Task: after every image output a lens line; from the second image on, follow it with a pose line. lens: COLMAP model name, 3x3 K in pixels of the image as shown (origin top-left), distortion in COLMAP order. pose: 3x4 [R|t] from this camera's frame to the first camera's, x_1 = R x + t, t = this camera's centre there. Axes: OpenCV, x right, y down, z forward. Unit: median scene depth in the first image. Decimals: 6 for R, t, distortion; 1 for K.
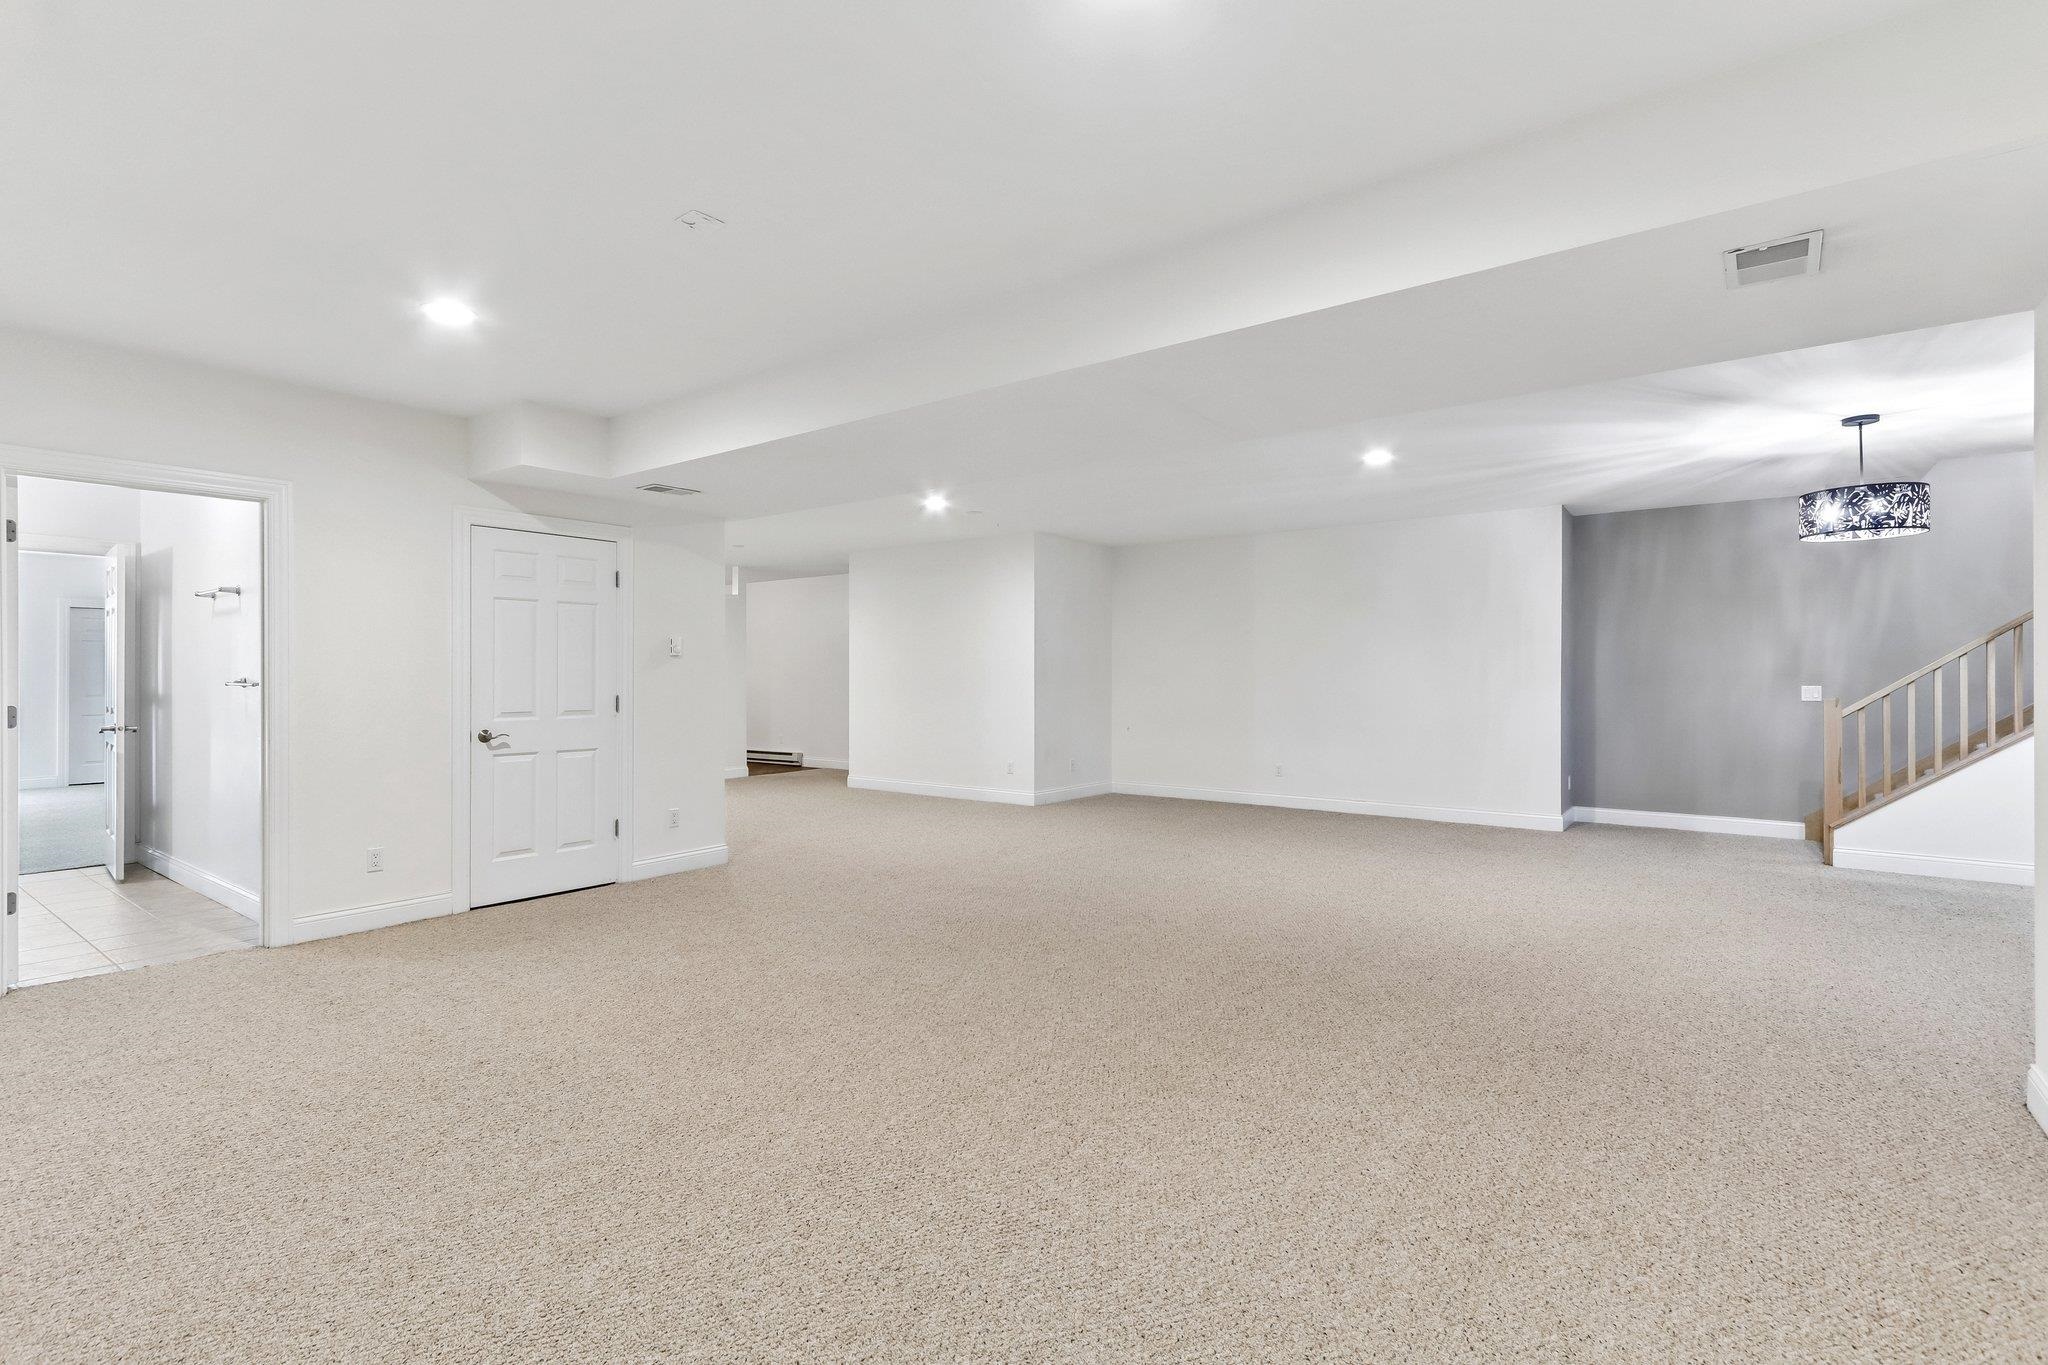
lens RADIAL K [[951.9, 0, 1014.7], [0, 951.9, 682.3], [0, 0, 1]] dist [0.008027, 0.001177]
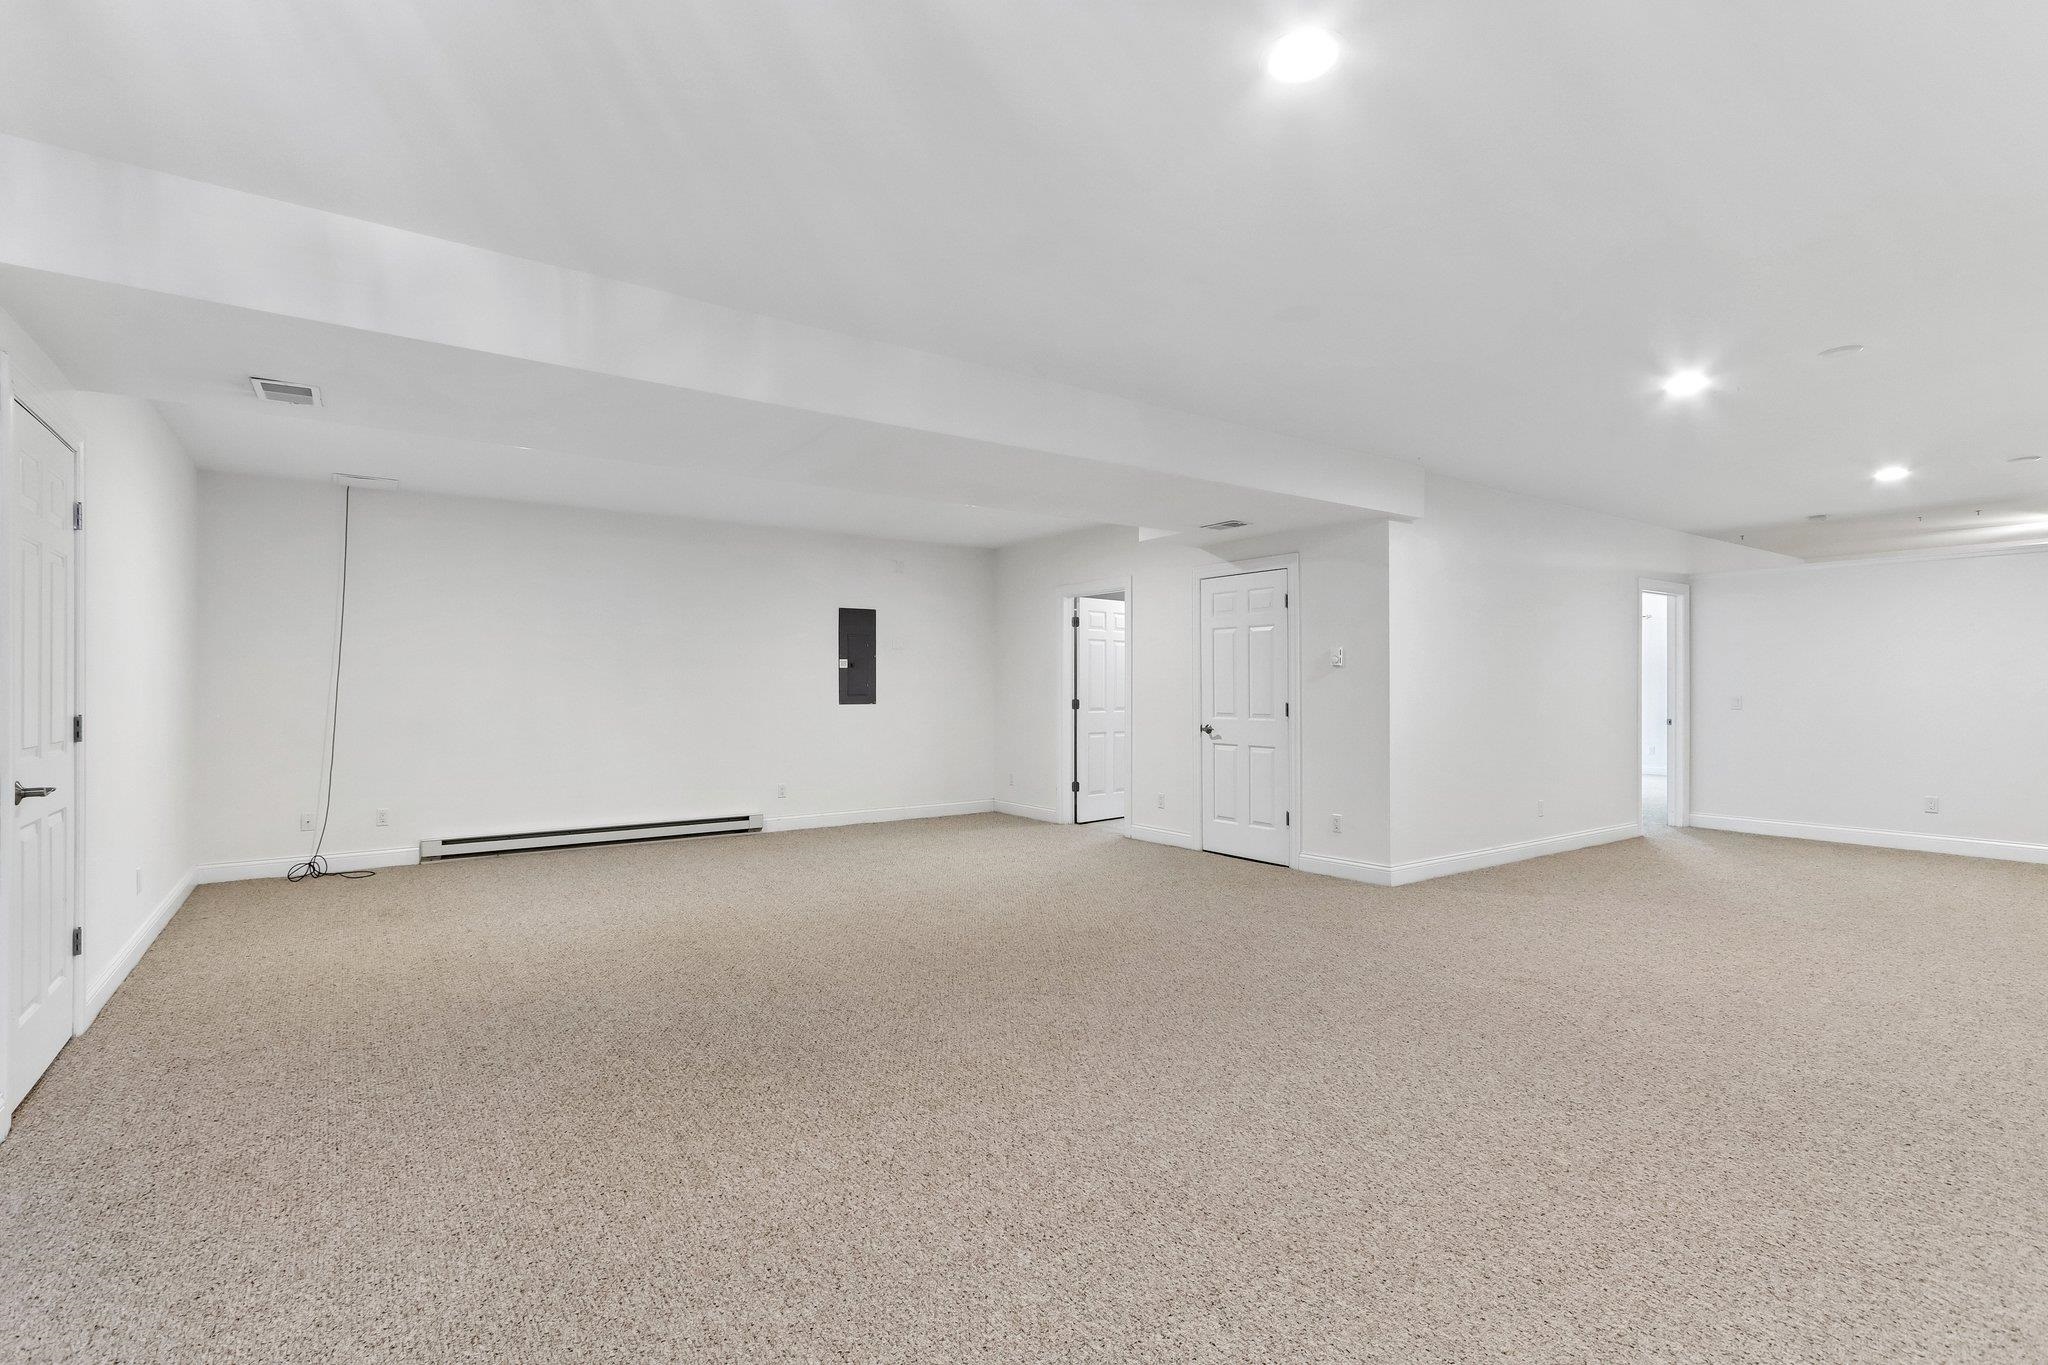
lens RADIAL K [[951.9, 0, 1018.8], [0, 951.9, 681.0], [0, 0, 1]] dist [0.008027, 0.001177]
pose [[-0.294512, -0.010324, -0.955592, 0.712237], [0.002044, 0.999933, -0.011432, 0.000877], [0.955646, -0.005320, -0.294471, 0.955084]]
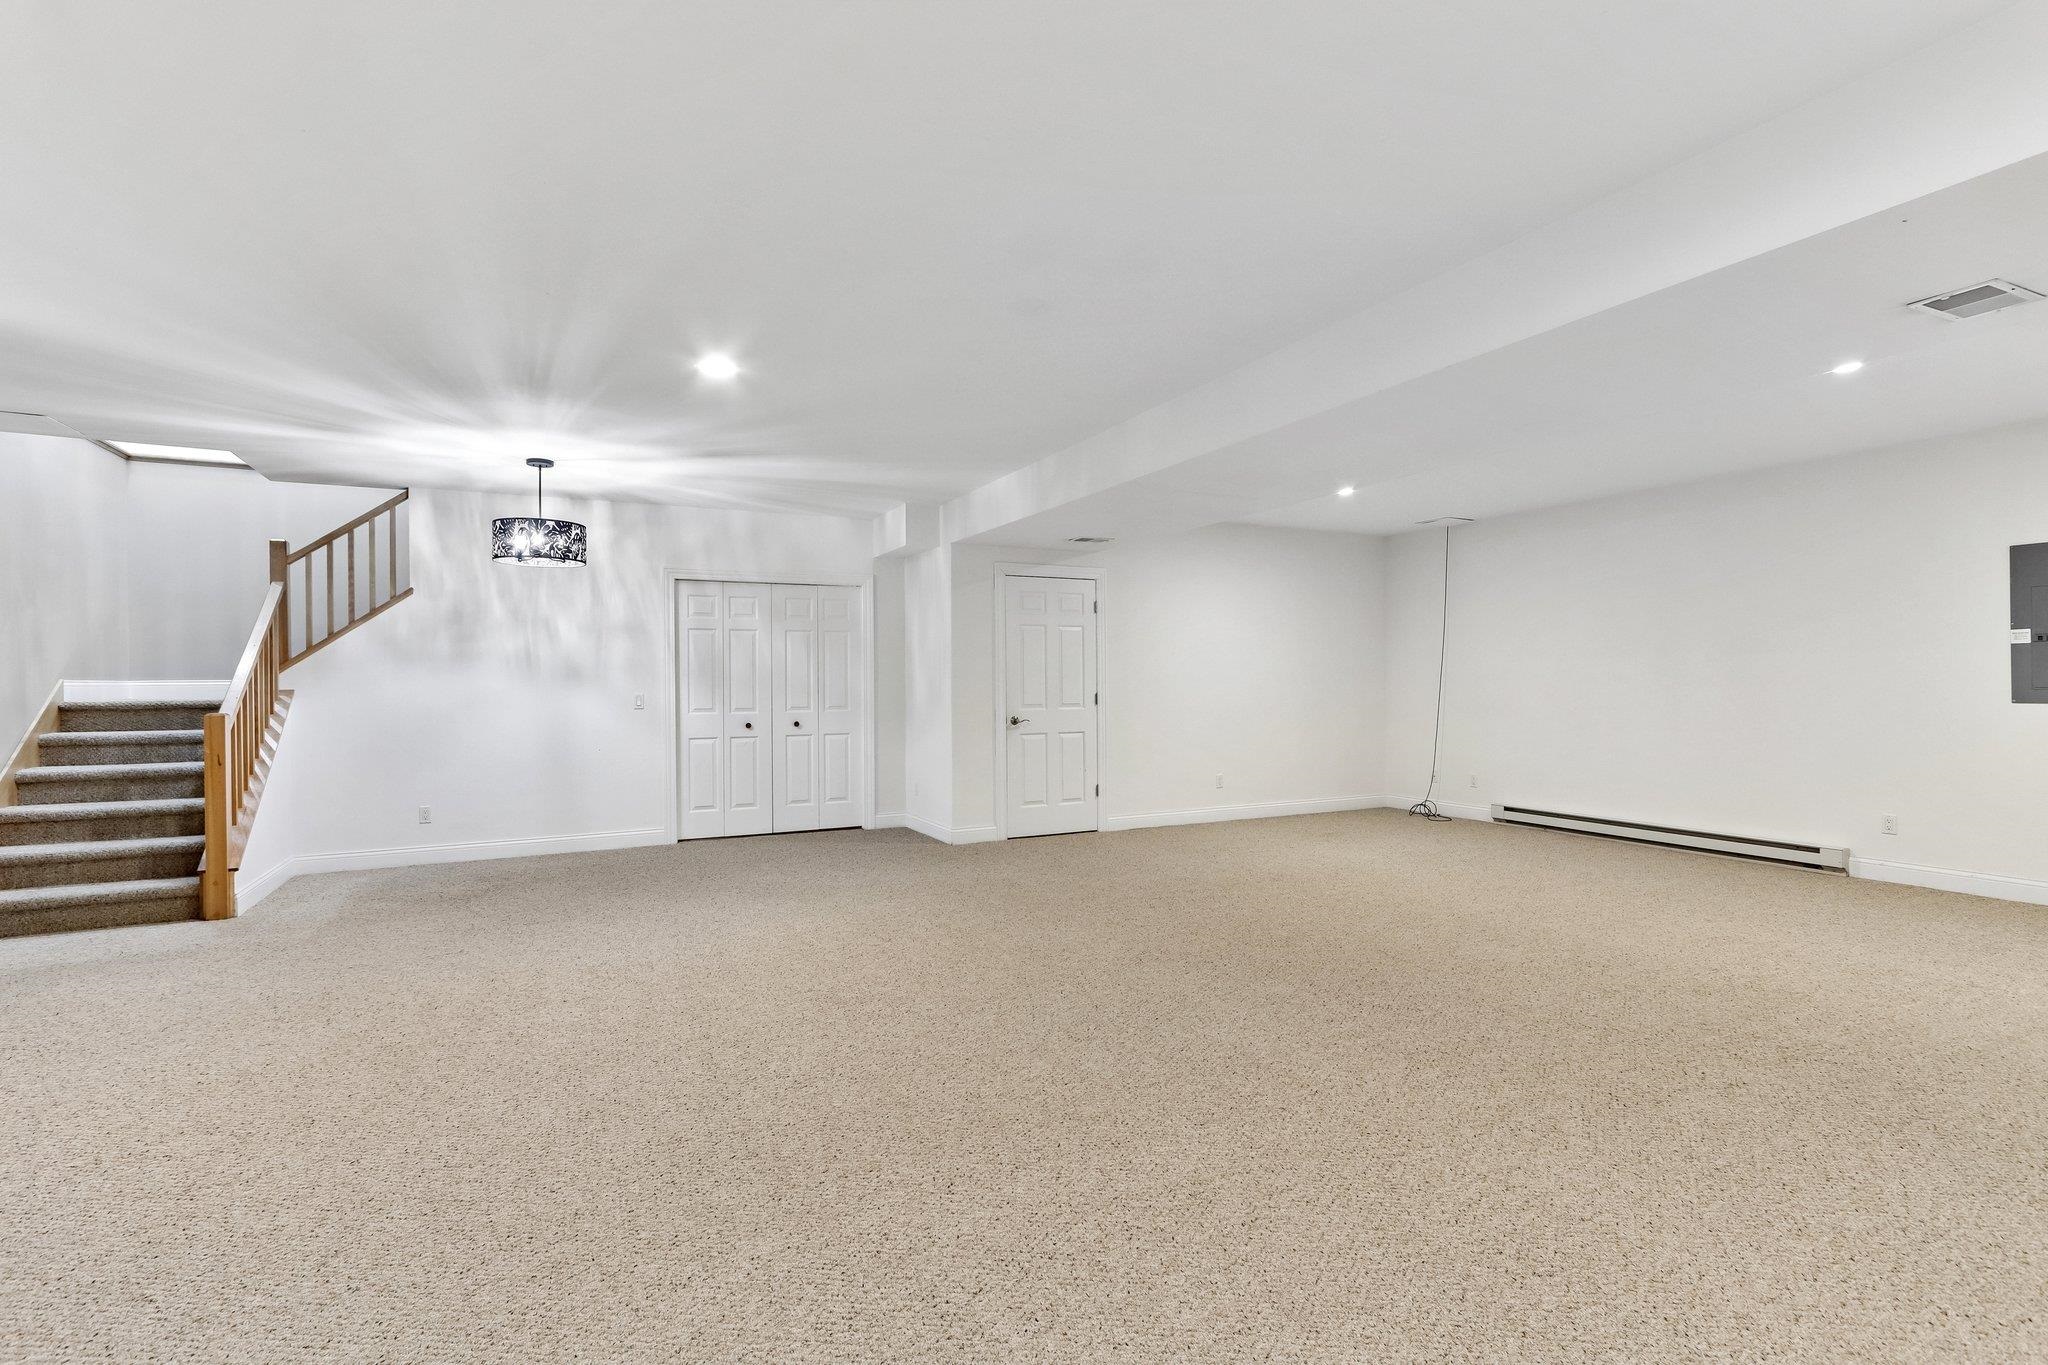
lens RADIAL K [[951.9, 0, 1026.1], [0, 951.9, 692.2], [0, 0, 1]] dist [0.008027, 0.001177]
pose [[-0.903460, -0.000593, 0.428671, -0.121785], [0.006304, 0.999873, 0.014669, -0.009771], [-0.428625, 0.015955, -0.903341, 1.466580]]
